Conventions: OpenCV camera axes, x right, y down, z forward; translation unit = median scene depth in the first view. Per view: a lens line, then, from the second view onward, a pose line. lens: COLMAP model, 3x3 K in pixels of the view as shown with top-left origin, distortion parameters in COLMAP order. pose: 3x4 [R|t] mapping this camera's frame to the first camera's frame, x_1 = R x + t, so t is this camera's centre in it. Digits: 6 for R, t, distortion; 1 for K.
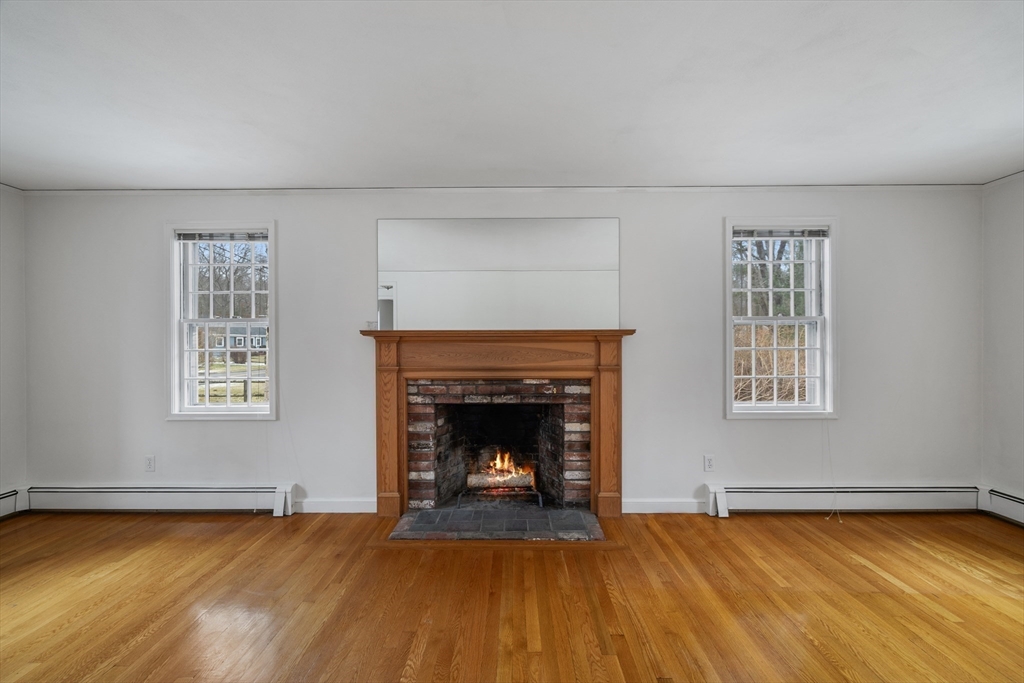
lens RADIAL K [[409.5, 0, 512.0], [0, 409.5, 341.5], [0, 0, 1]] dist [0.000589, 0.000098]
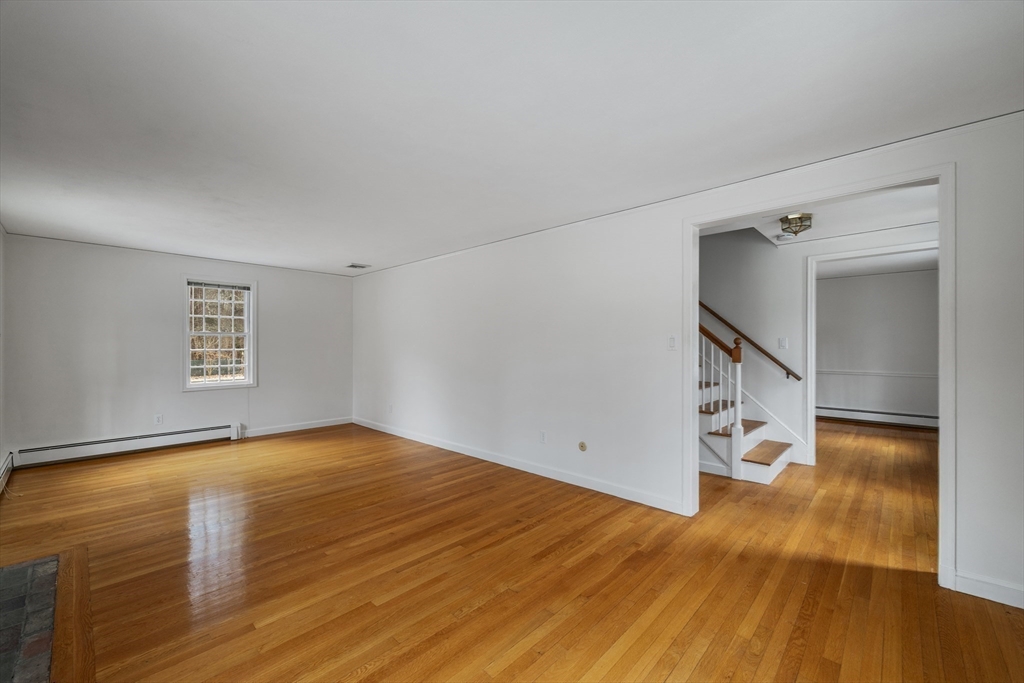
lens RADIAL K [[414.5, 0, 511.6], [0, 414.5, 345.9], [0, 0, 1]] dist [-0.000513, 0.000130]
pose [[-0.731224, 0.002583, 0.682133, -1.023576], [0.002860, 0.999996, -0.000721, 0.003987], [-0.682132, 0.001423, -0.731228, 0.845639]]
